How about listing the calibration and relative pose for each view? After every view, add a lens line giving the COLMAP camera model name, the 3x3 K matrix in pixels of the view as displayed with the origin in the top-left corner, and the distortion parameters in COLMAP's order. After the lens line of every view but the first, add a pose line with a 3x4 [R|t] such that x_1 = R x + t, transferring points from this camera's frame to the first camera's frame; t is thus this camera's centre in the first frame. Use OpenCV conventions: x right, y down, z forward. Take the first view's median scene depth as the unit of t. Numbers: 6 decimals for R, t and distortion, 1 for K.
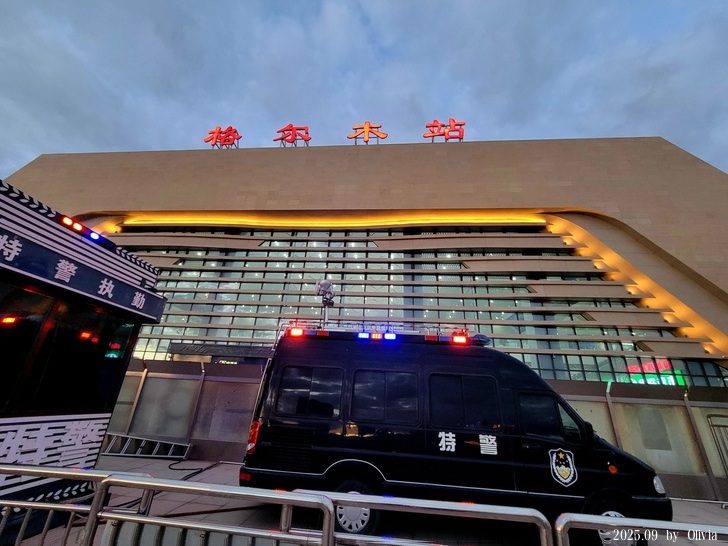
lens RADIAL K [[304.5, 0, 364.0], [0, 304.5, 273.0], [0, 0, 1]] dist [-0.000913, -0.000366]
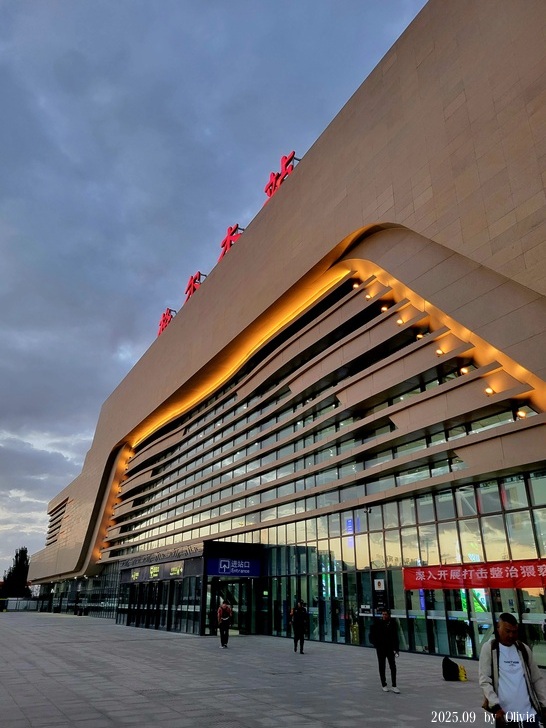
lens RADIAL K [[556.2, 0, 273.0], [0, 556.2, 364.0], [0, 0, 1]] dist [0.004498, 0.001652]
pose [[0.555900, -0.370200, -0.744262, 1.243870], [0.340211, 0.918256, -0.202637, 0.154516], [0.758440, -0.140560, 0.636405, 0.219263]]
